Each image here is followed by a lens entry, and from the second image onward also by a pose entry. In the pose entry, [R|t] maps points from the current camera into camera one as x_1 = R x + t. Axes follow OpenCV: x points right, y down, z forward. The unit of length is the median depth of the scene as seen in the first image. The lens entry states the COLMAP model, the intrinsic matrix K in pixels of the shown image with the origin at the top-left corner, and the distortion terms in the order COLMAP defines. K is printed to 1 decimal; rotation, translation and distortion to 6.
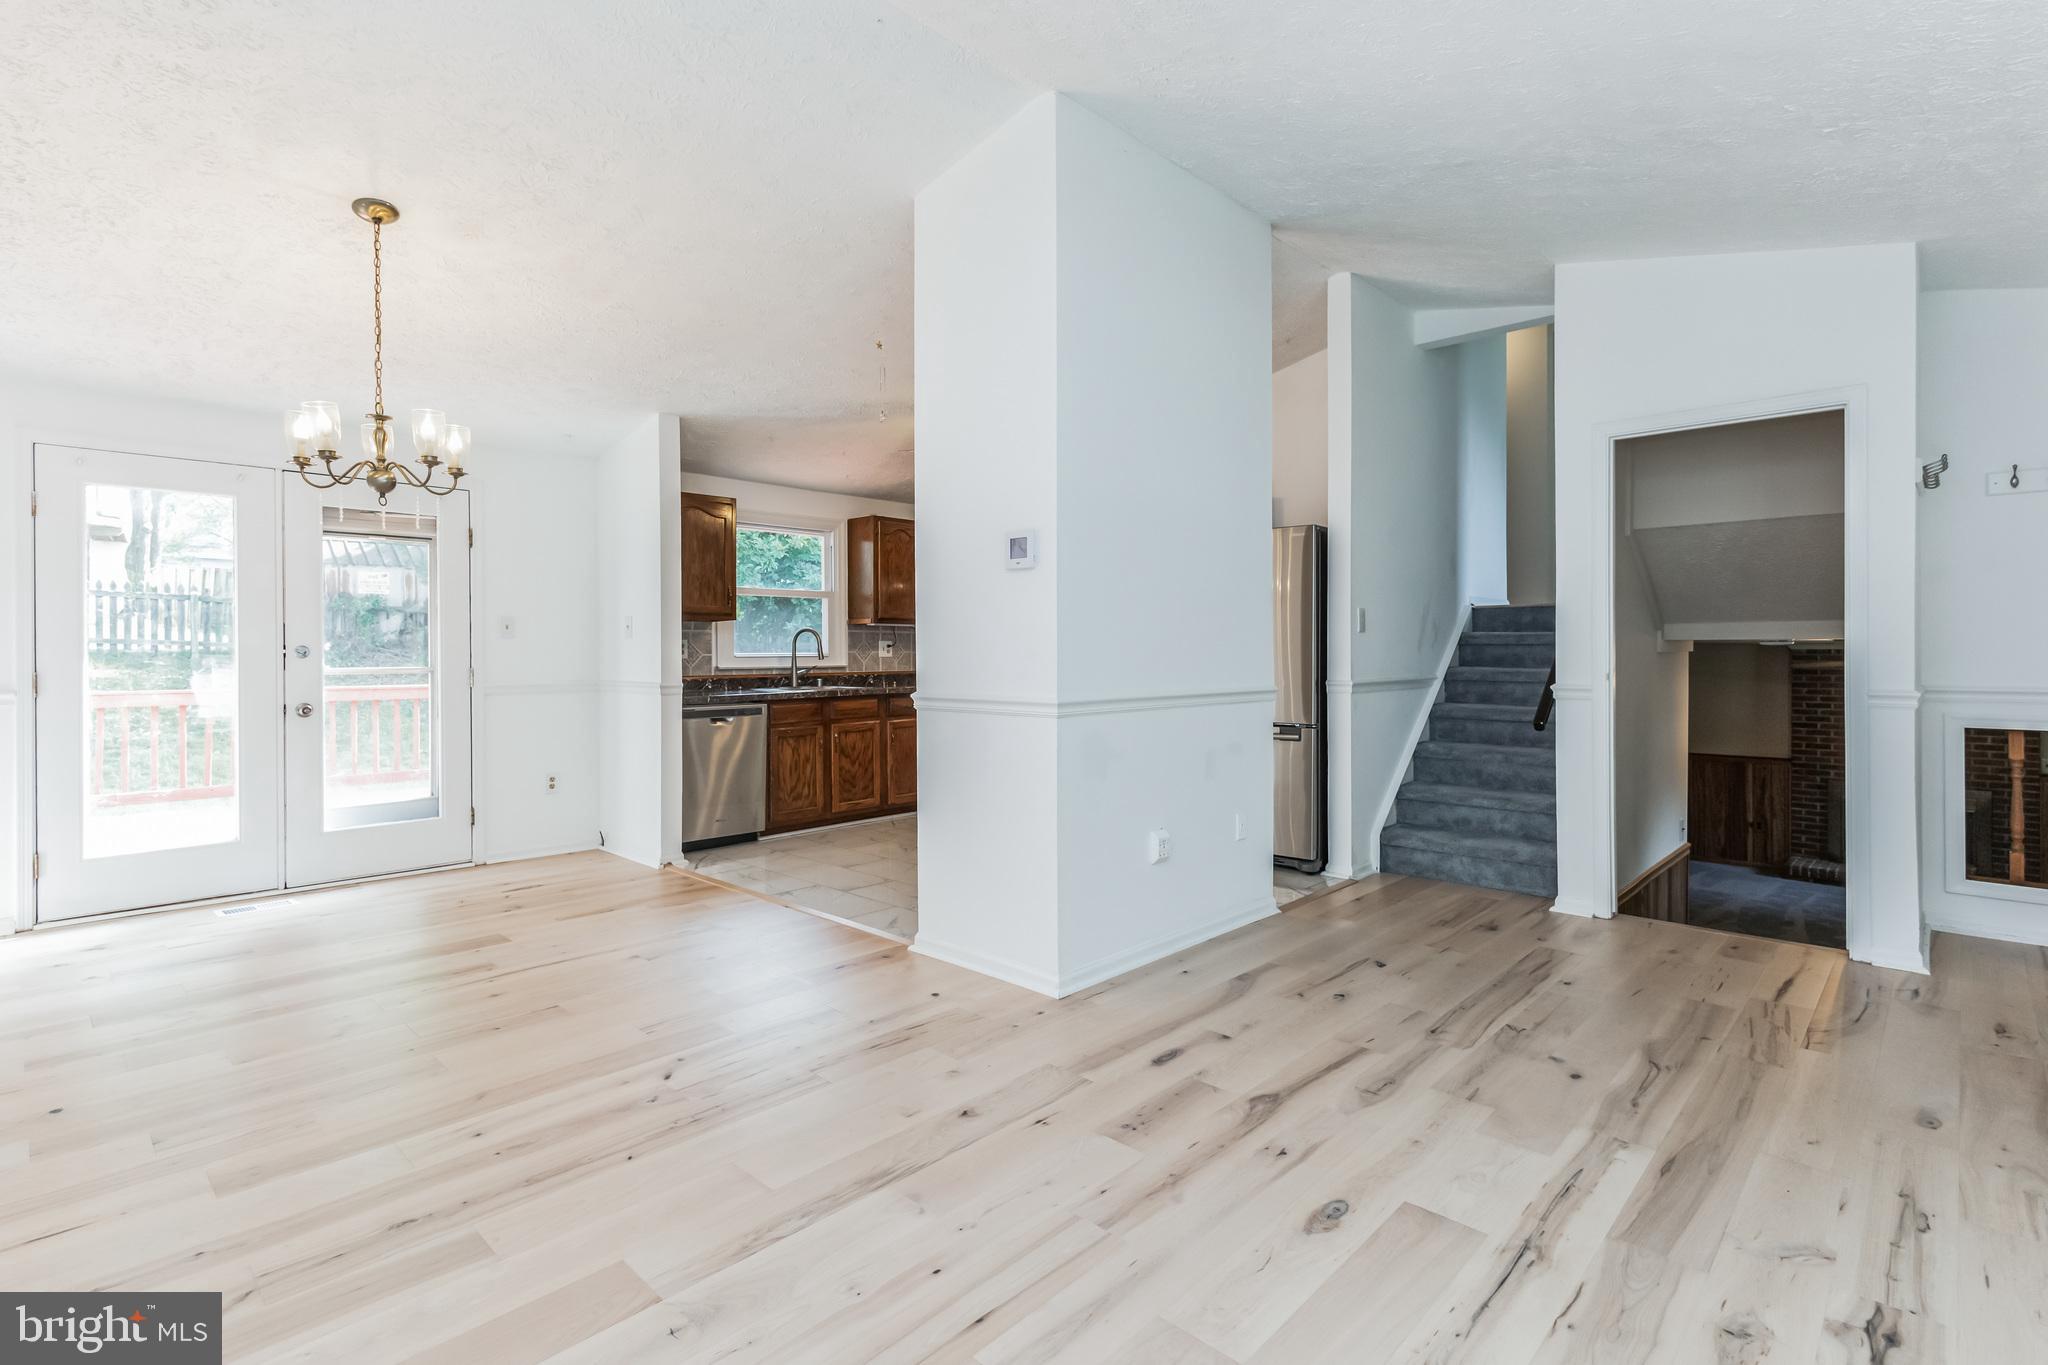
lens RADIAL K [[972.8, 0, 1011.8], [0, 972.8, 657.8], [0, 0, 1]] dist [0.014193, -0.003281]
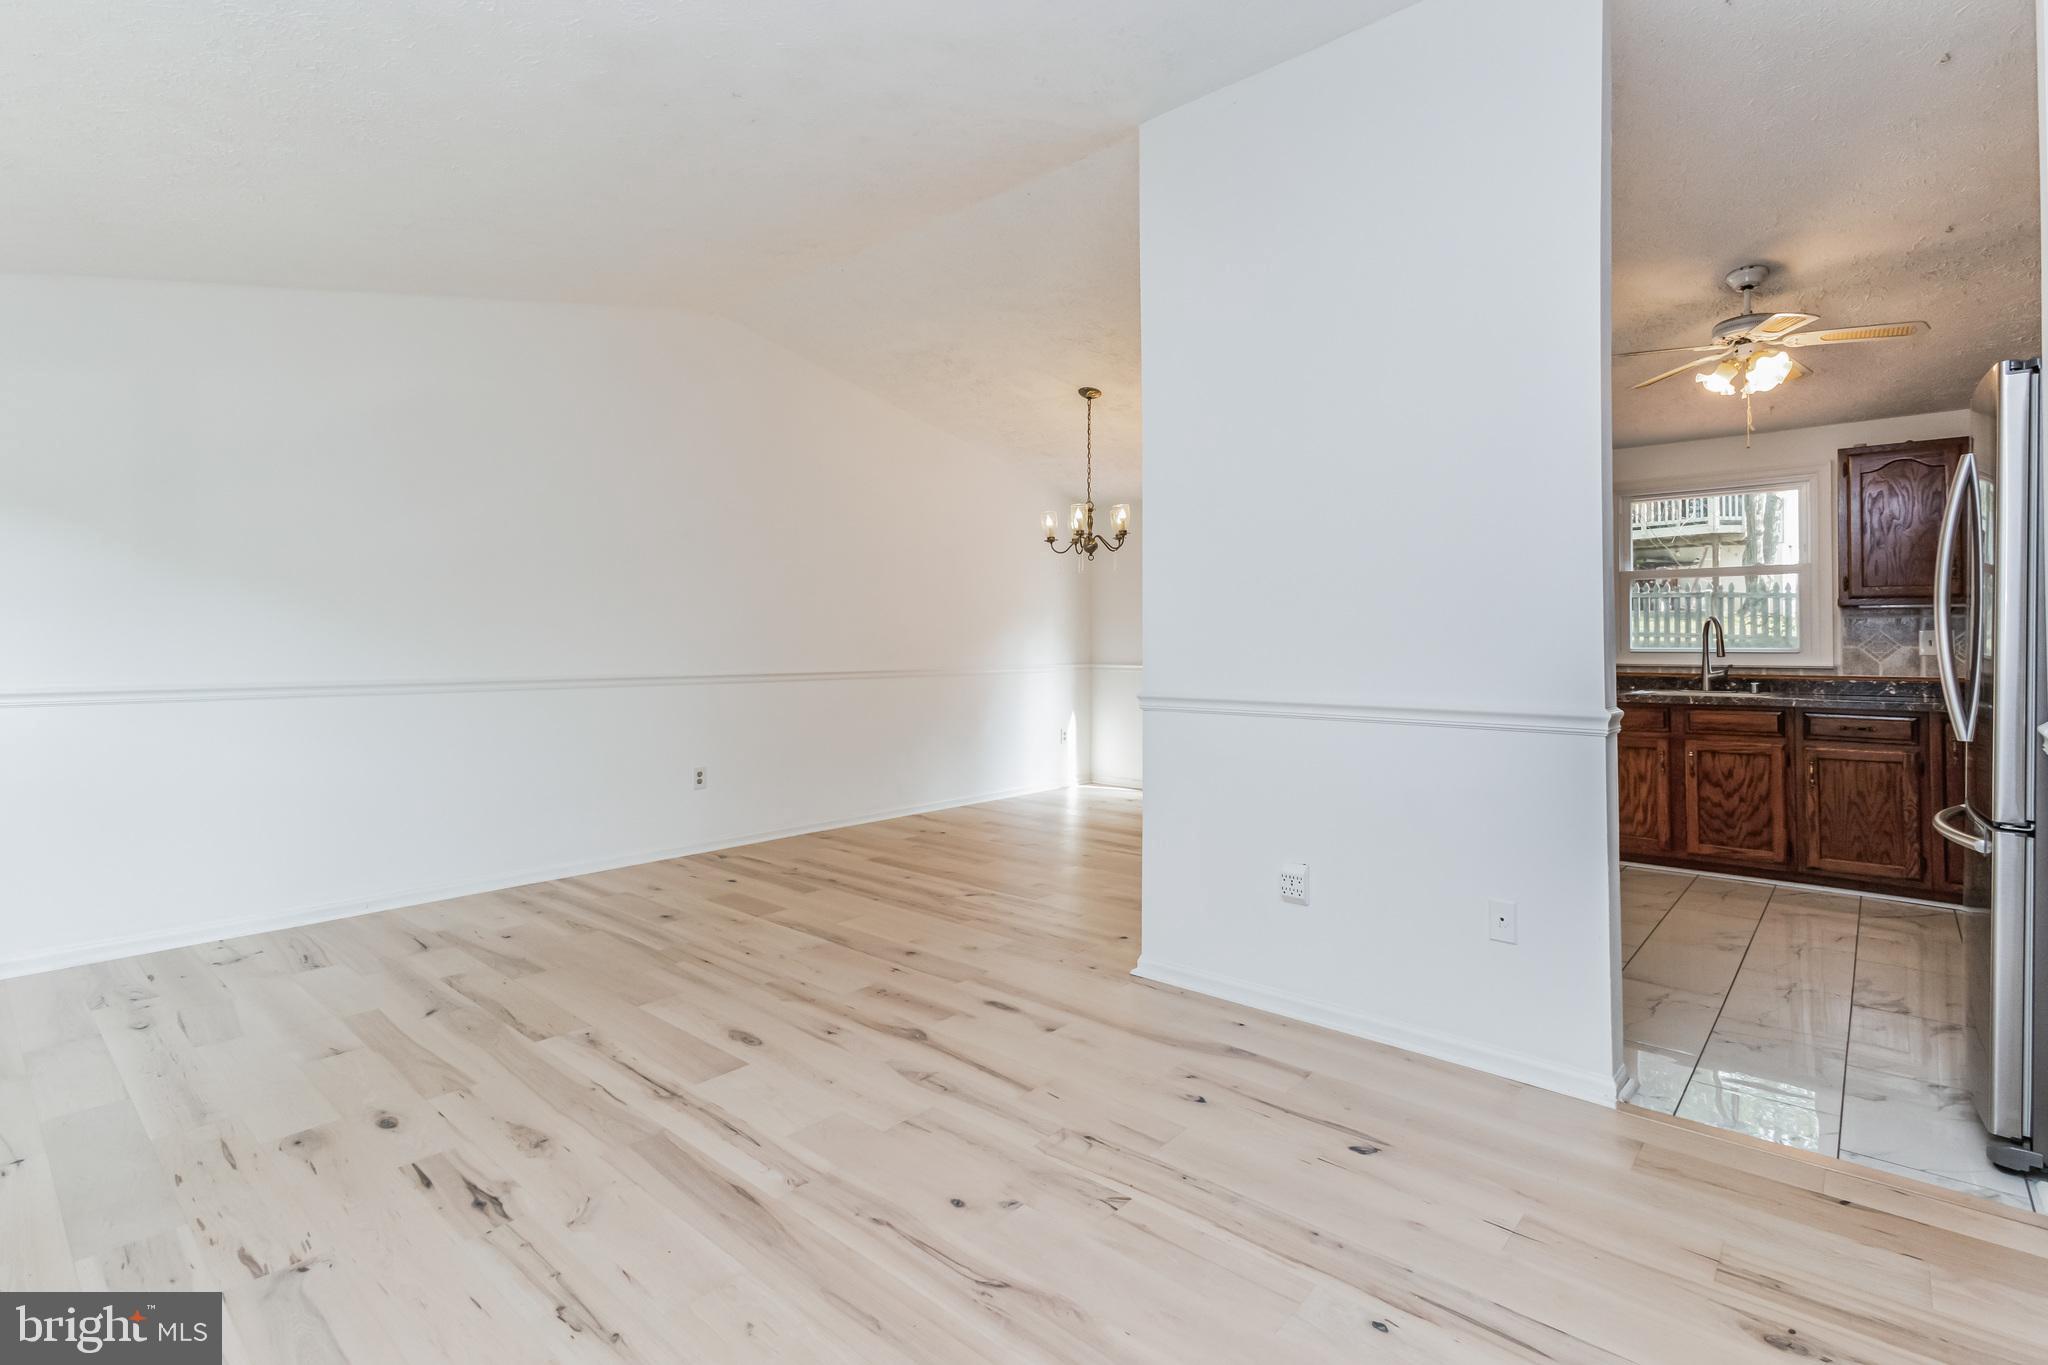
lens RADIAL K [[963.4, 0, 1015.5], [0, 963.4, 628.3], [0, 0, 1]] dist [0.011041, -0.000260]
pose [[0.042398, -0.012658, -0.999021, 0.603764], [-0.008039, 0.999883, -0.013010, -0.006787], [0.999068, 0.008582, 0.042291, 0.453518]]
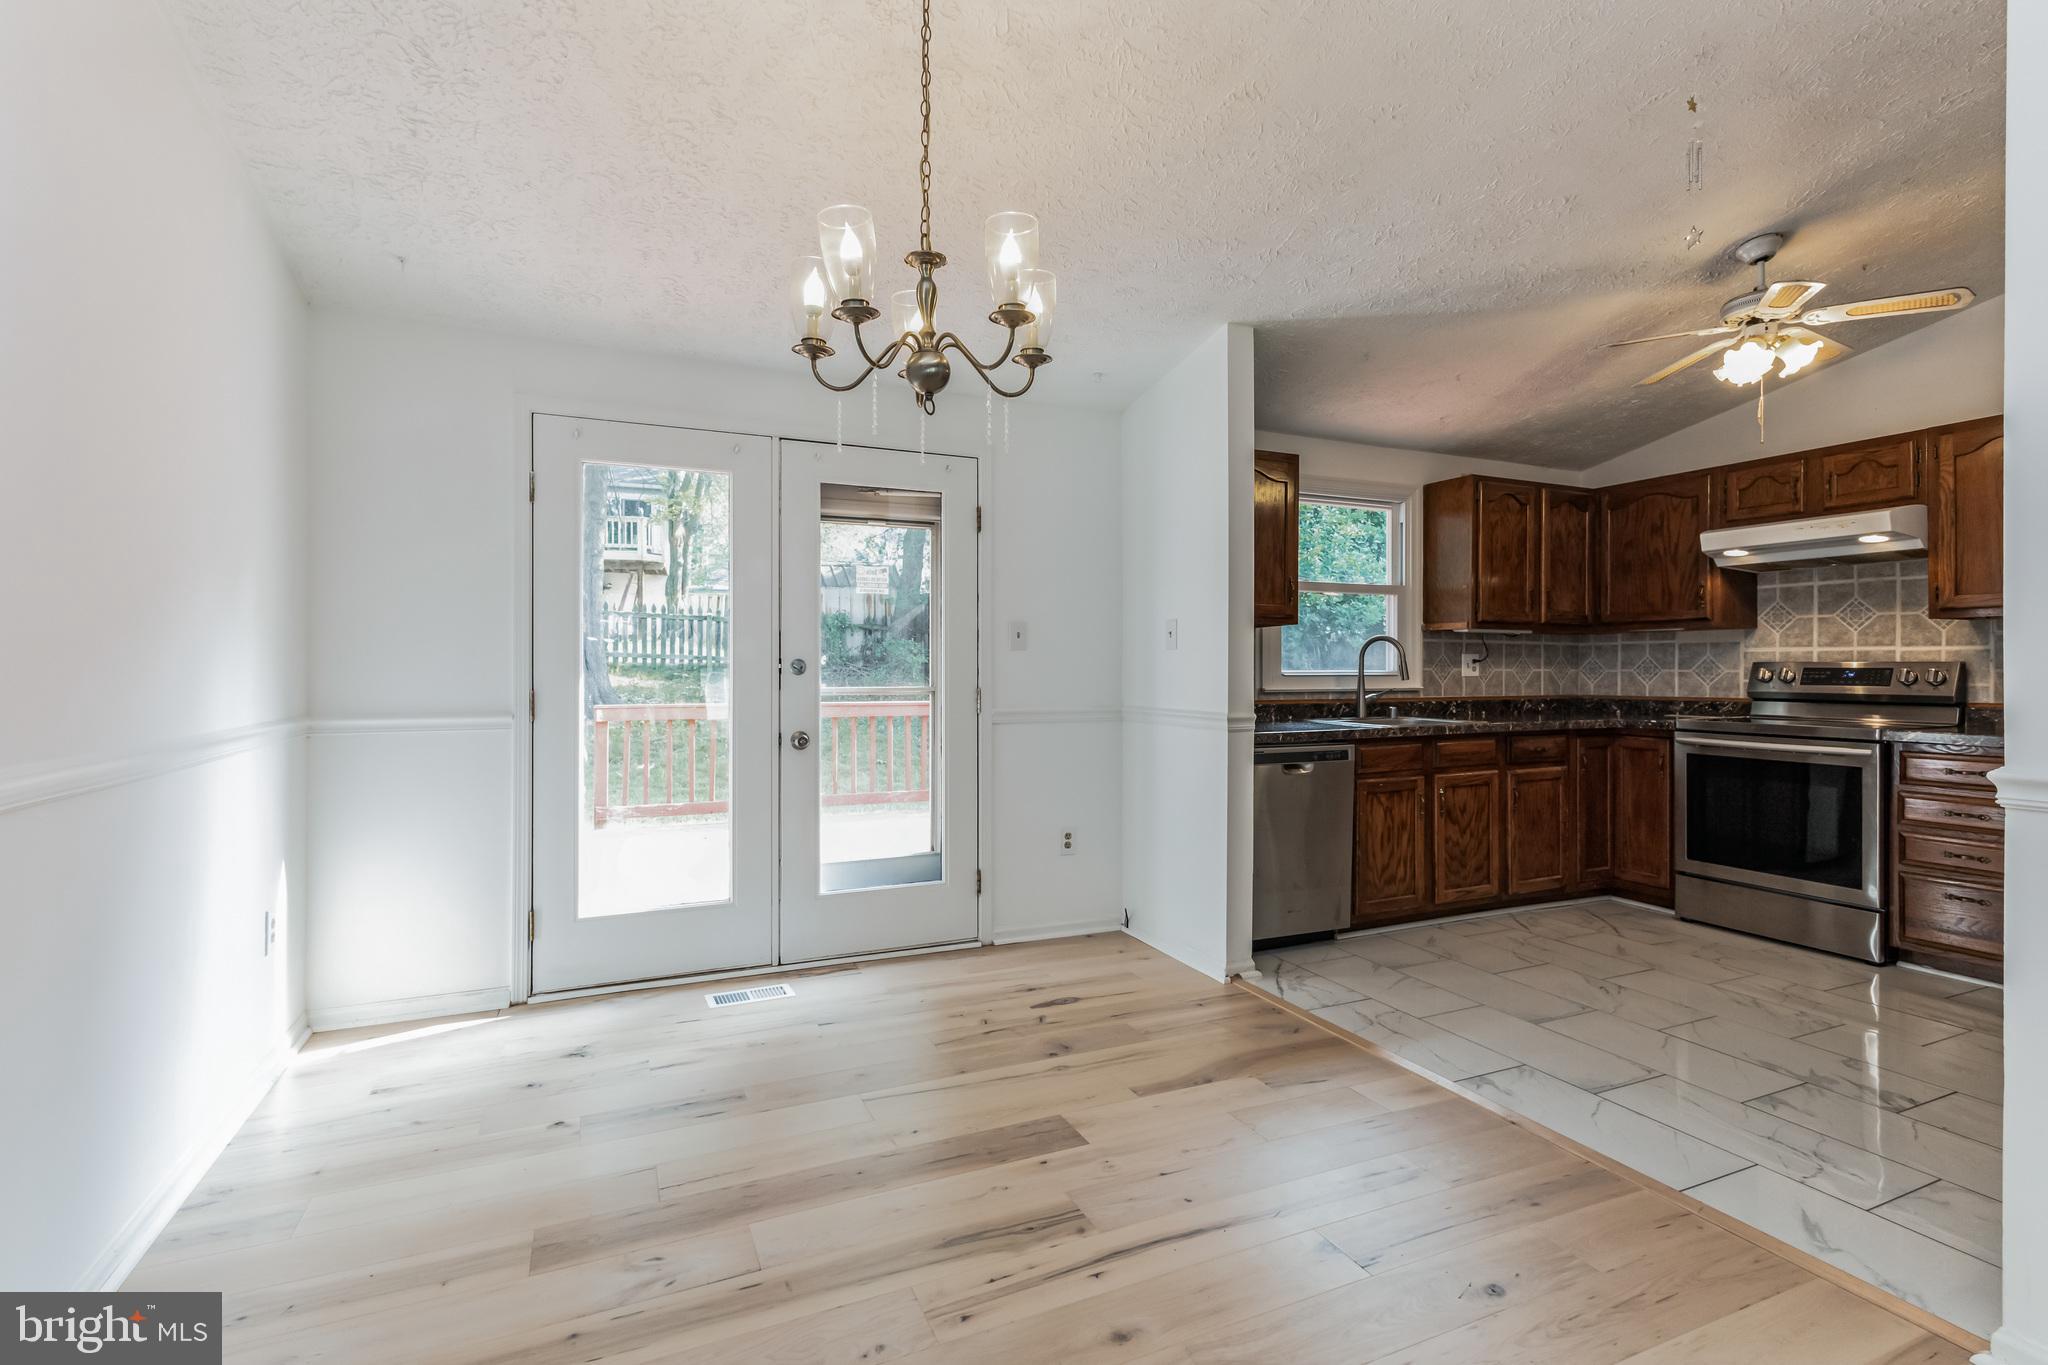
lens RADIAL K [[946.8, 0, 1023.3], [0, 946.8, 672.0], [0, 0, 1]] dist [0.011079, -0.000198]
pose [[0.928736, 0.006264, -0.370689, -0.219336], [-0.006721, 0.999977, 0.000060, -0.002471], [0.370681, 0.002436, 0.928757, 0.287187]]
